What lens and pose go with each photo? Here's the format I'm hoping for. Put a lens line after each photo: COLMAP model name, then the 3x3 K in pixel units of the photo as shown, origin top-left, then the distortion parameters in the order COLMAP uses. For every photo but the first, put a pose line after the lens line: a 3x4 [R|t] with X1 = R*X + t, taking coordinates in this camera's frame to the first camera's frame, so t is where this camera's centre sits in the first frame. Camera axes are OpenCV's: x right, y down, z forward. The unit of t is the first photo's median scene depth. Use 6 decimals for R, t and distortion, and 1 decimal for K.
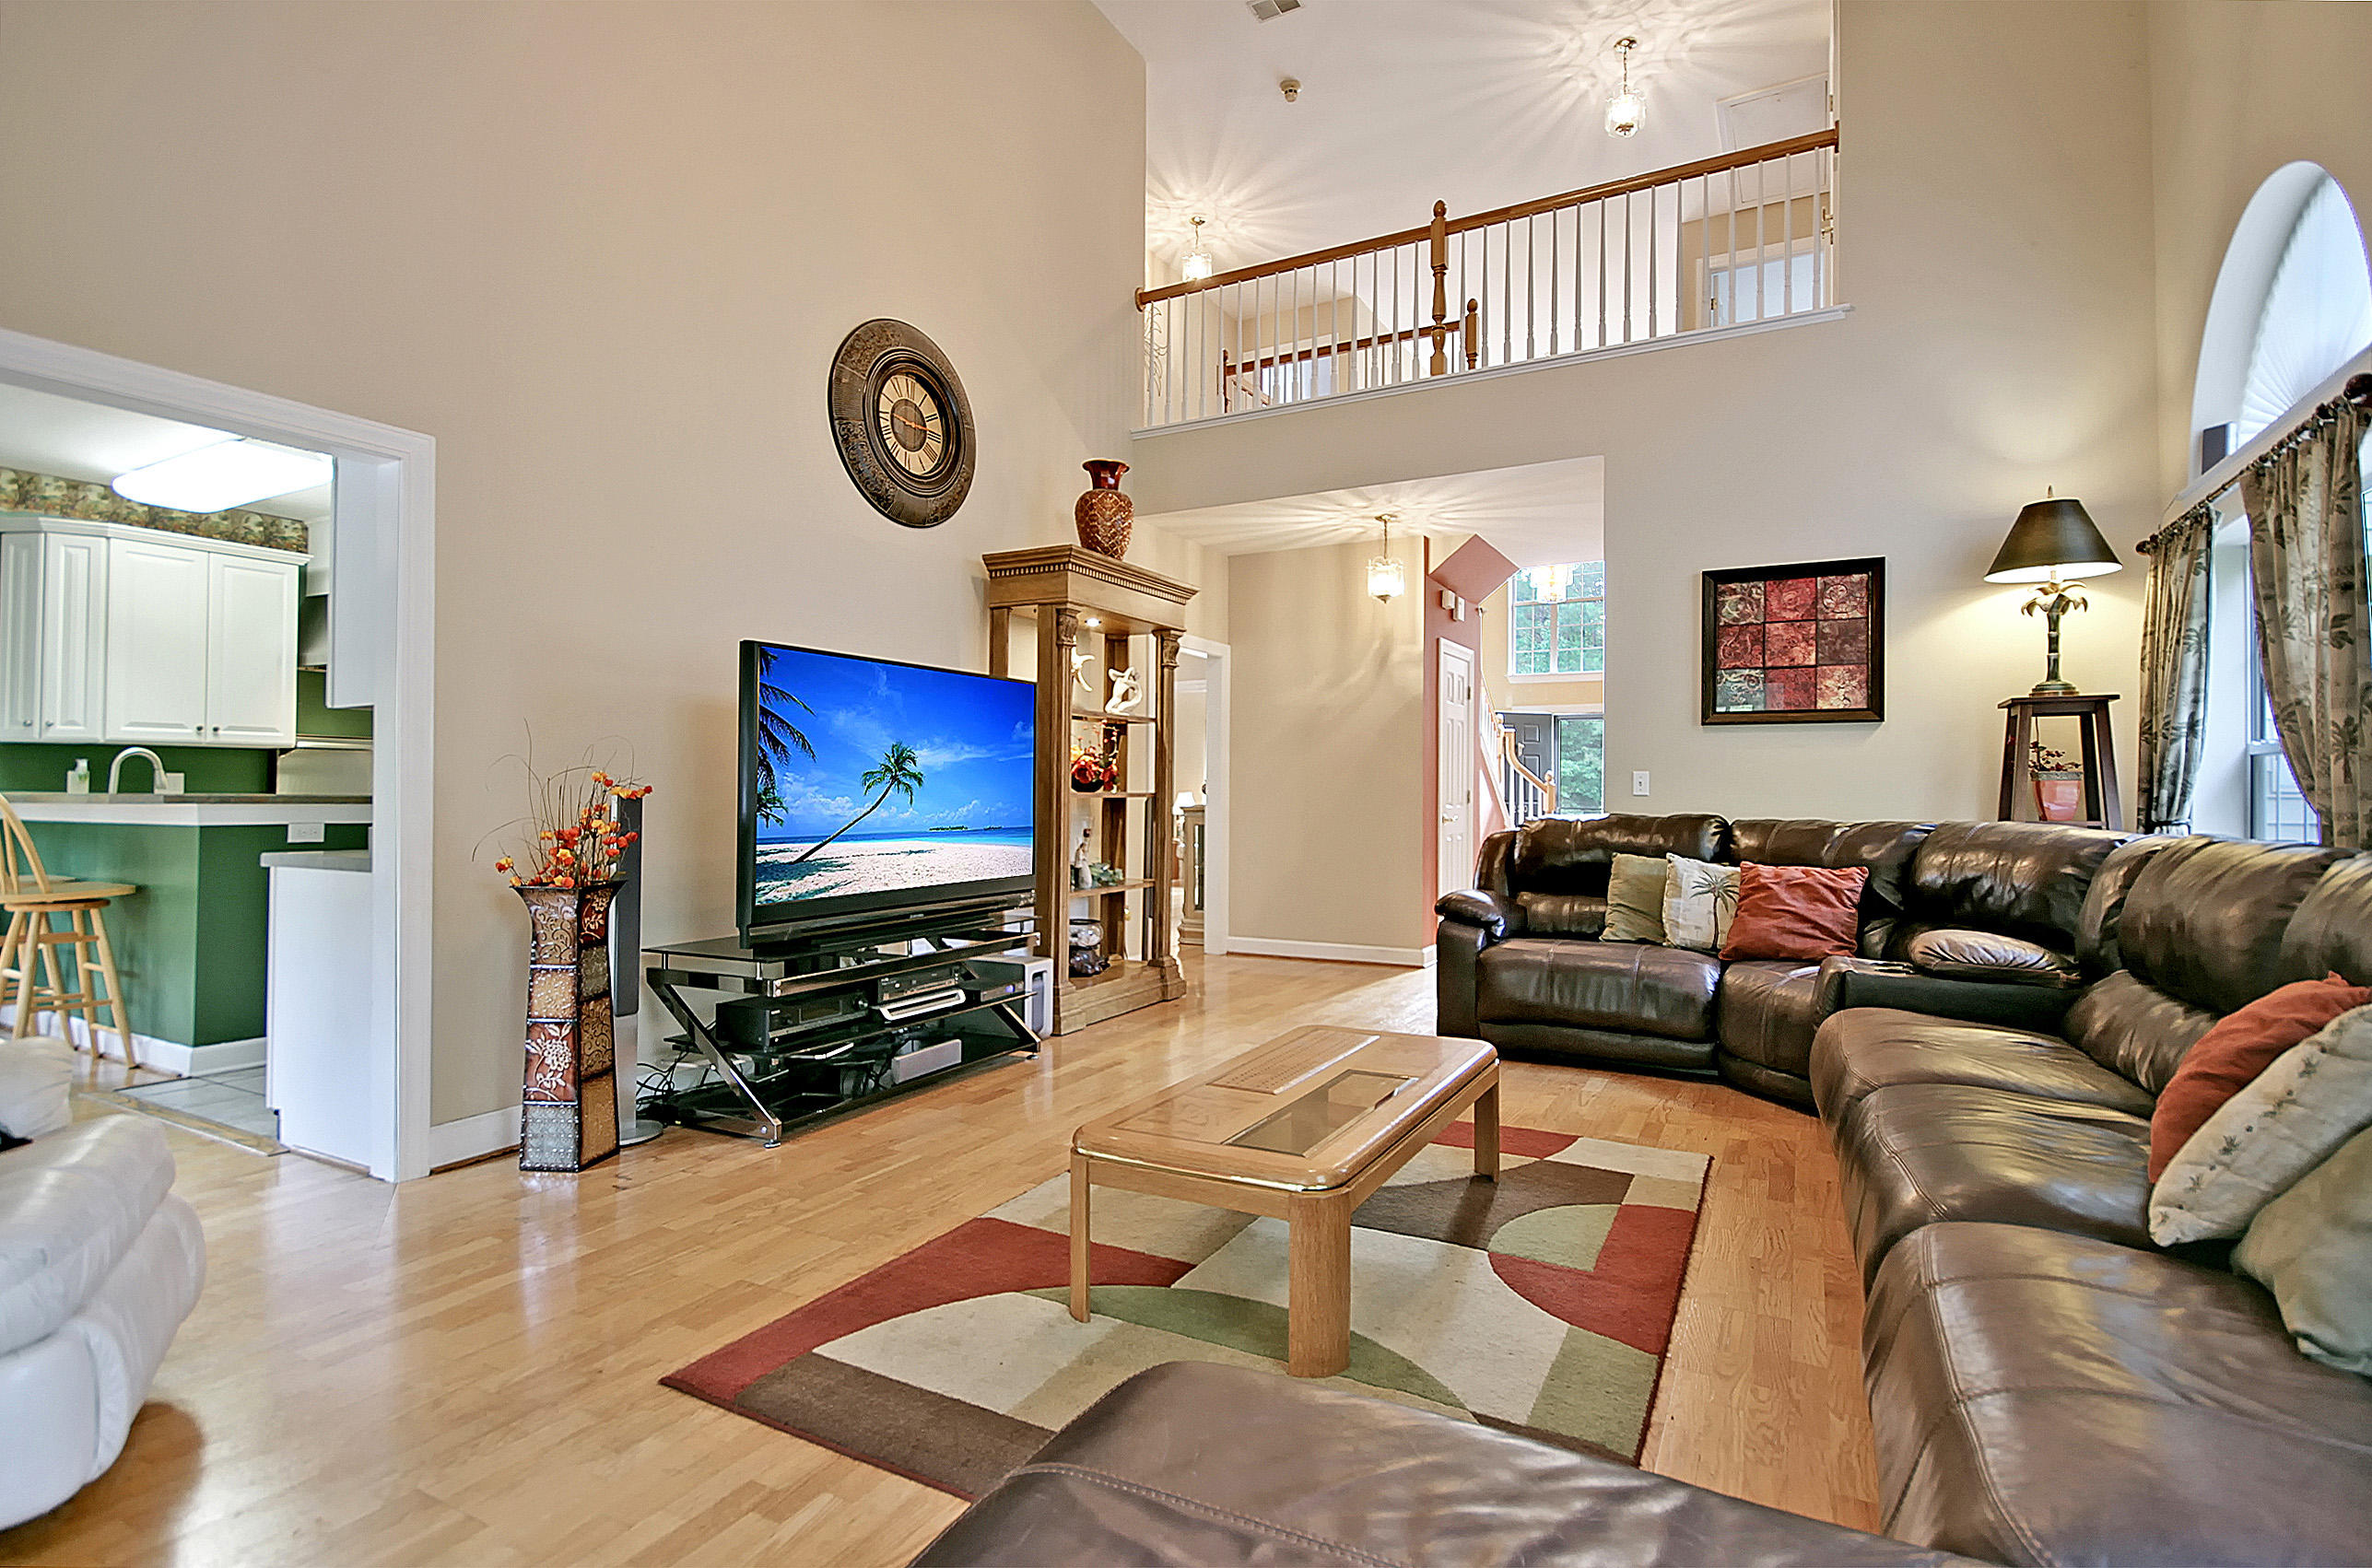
lens RADIAL K [[1150.4, 0, 1186.0], [0, 1150.4, 784.0], [0, 0, 1]] dist [-0.001249, -0.000369]
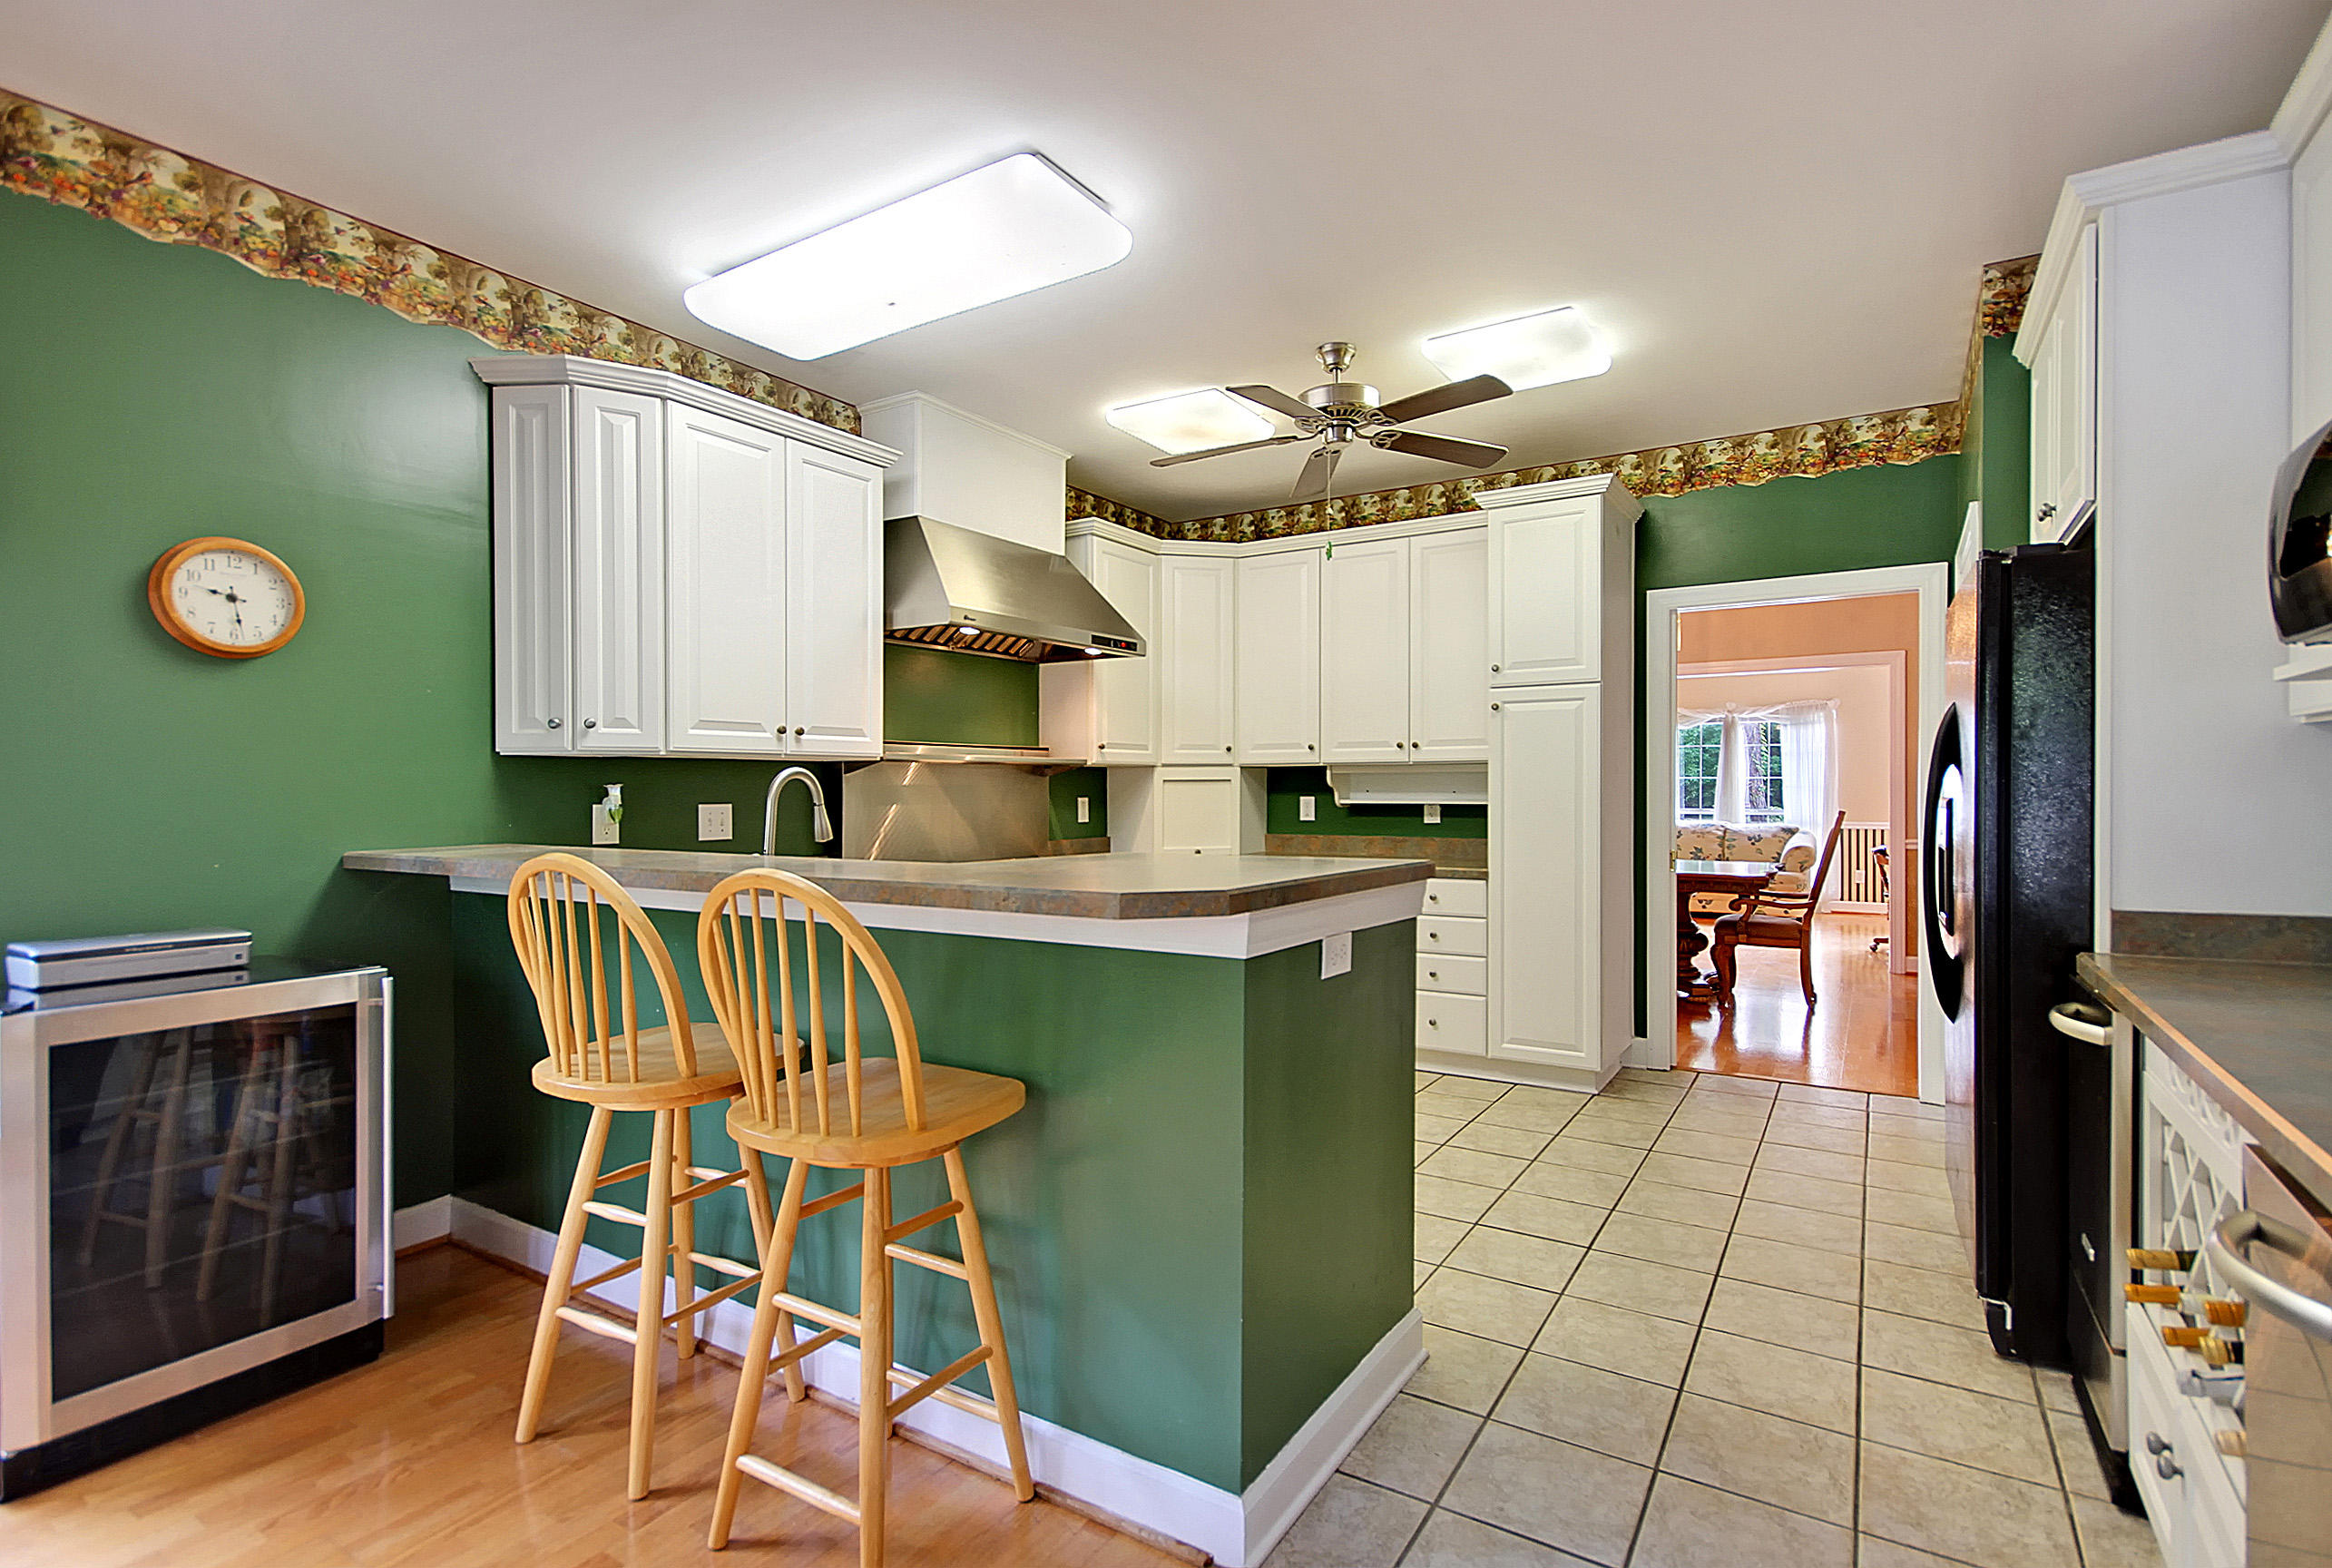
lens RADIAL K [[1115.3, 0, 1158.0], [0, 1115.3, 795.5], [0, 0, 1]] dist [0.013307, -0.001276]
pose [[0.997623, -0.006465, -0.068604, -0.725737], [0.007317, 0.999899, 0.012181, -0.023254], [0.068518, -0.012654, 0.997570, 0.501780]]
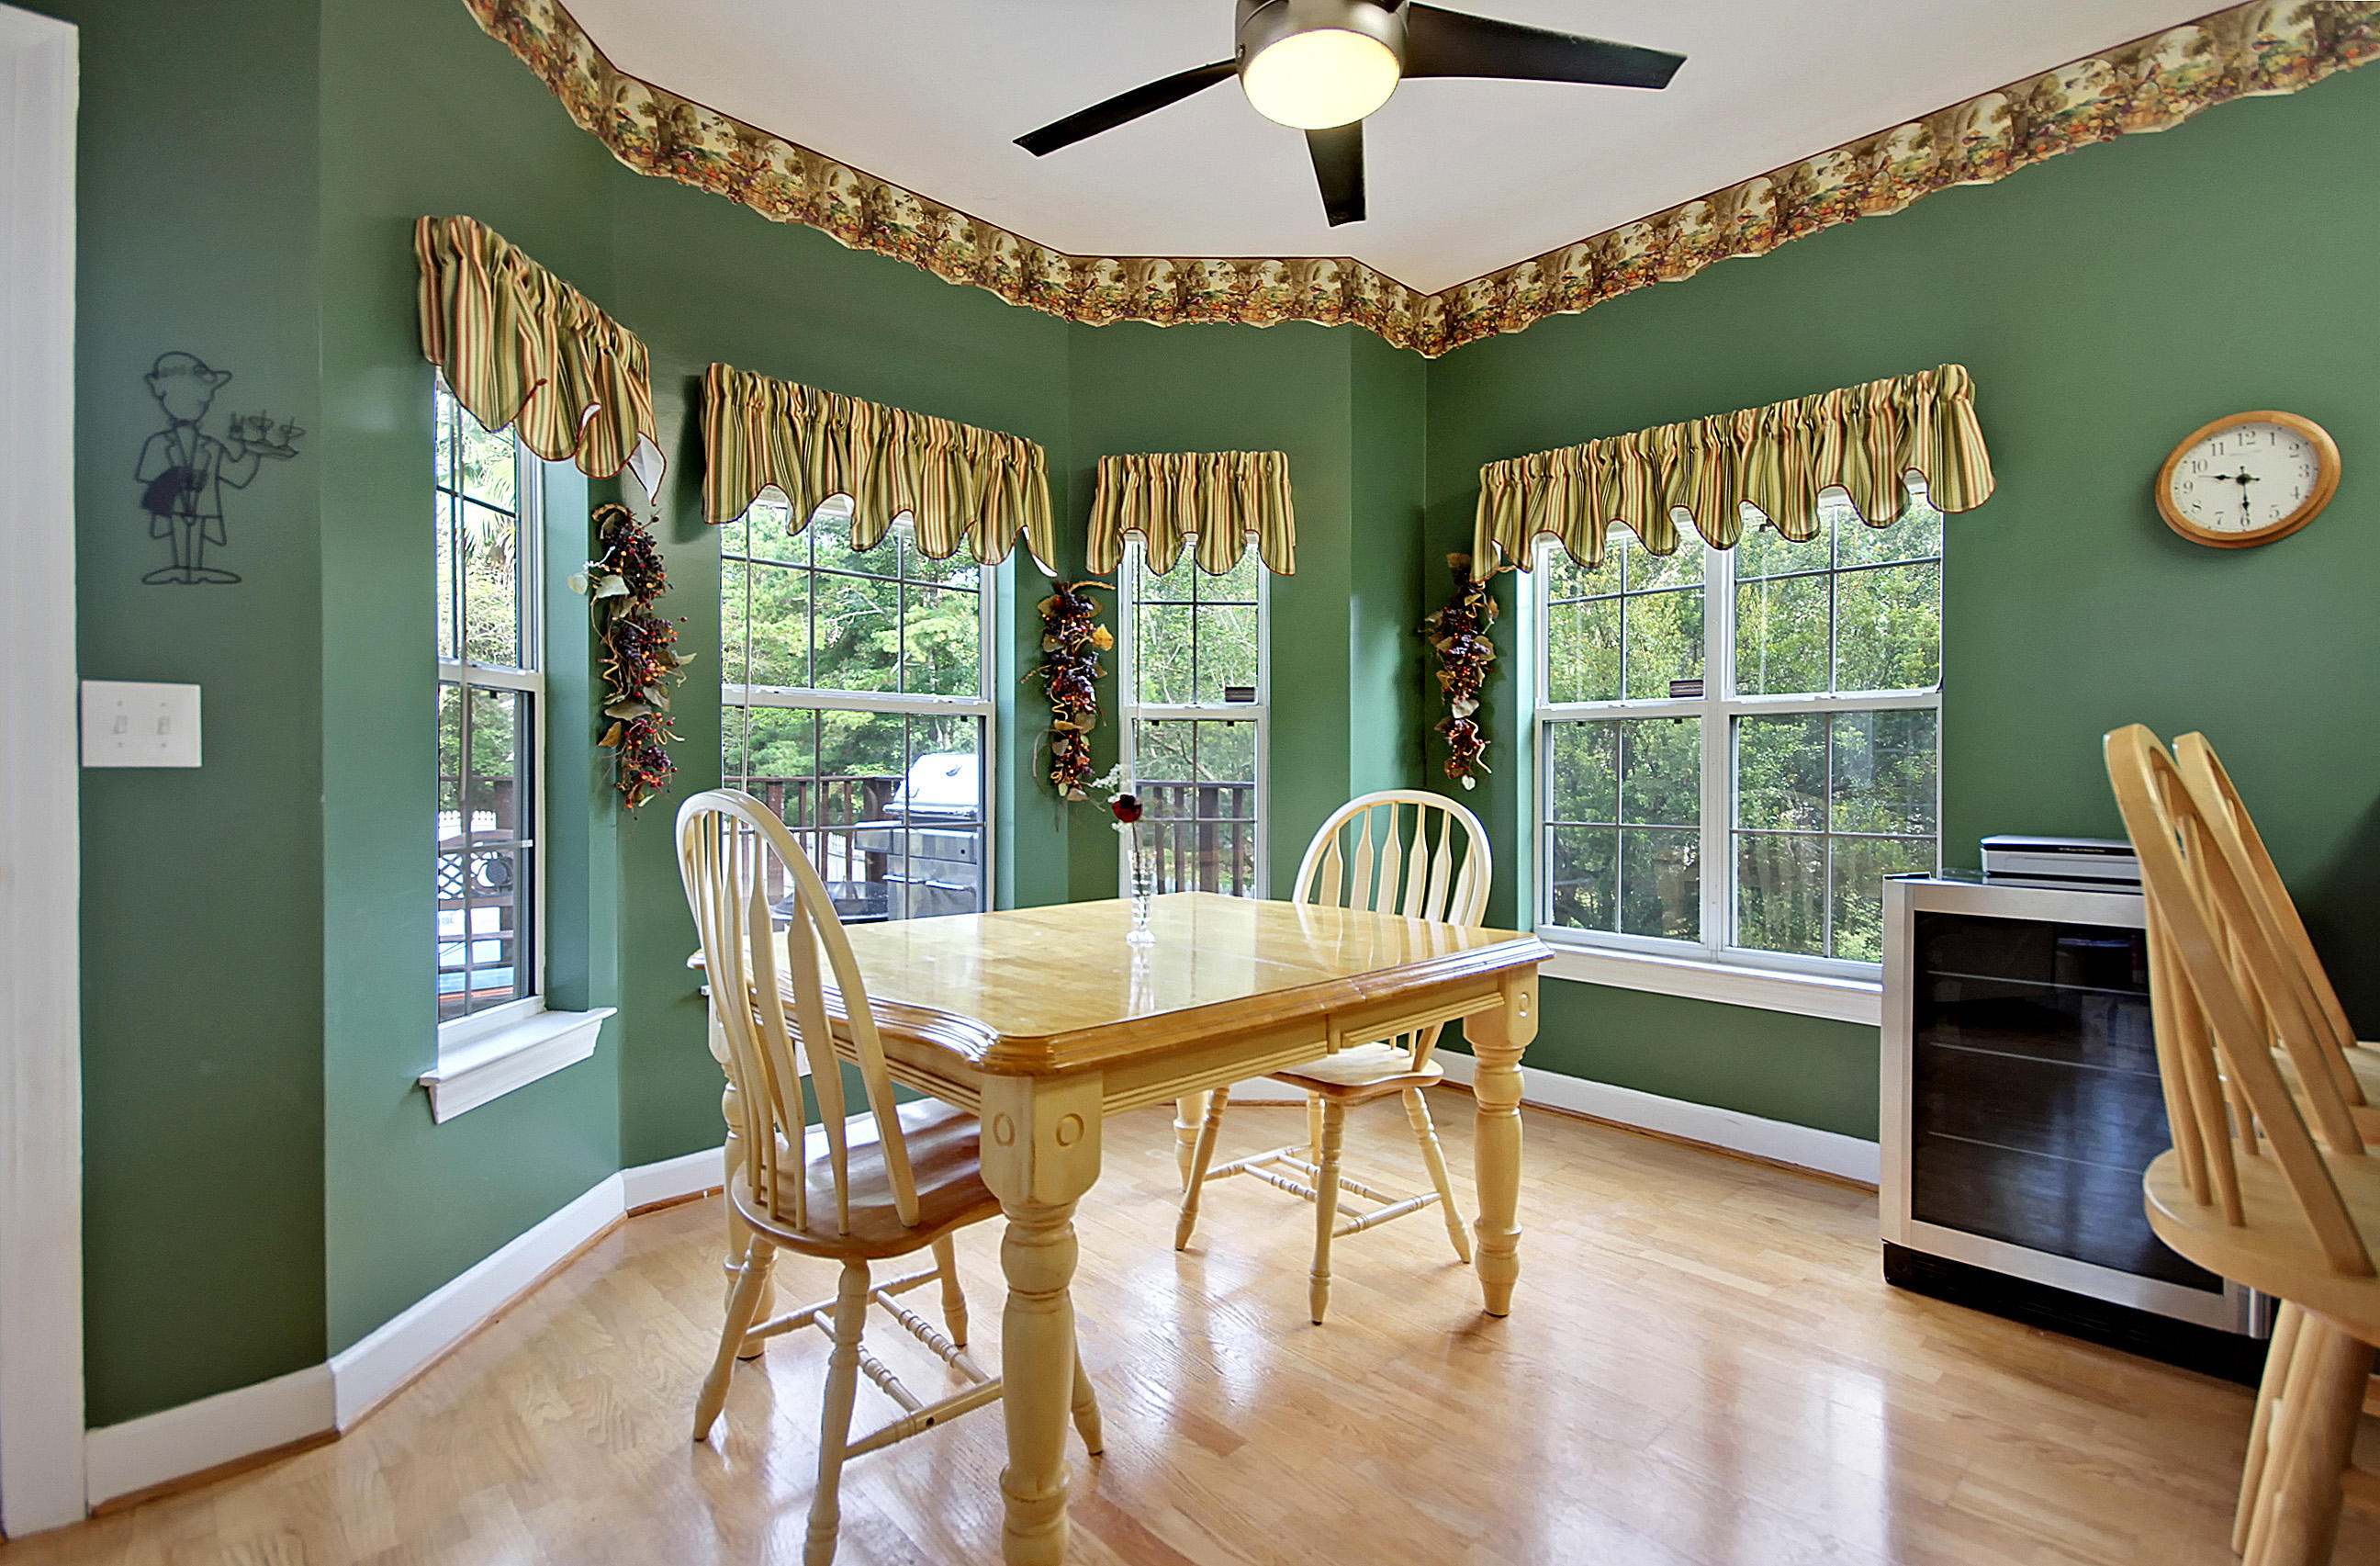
lens RADIAL K [[1102.8, 0, 1173.8], [0, 1102.8, 778.4], [0, 0, 1]] dist [0.002241, -0.000354]
pose [[-0.295274, 0.001081, -0.955412, -0.626301], [0.000945, 0.999999, 0.000840, 0.009782], [0.955412, -0.000654, -0.295275, 0.703191]]
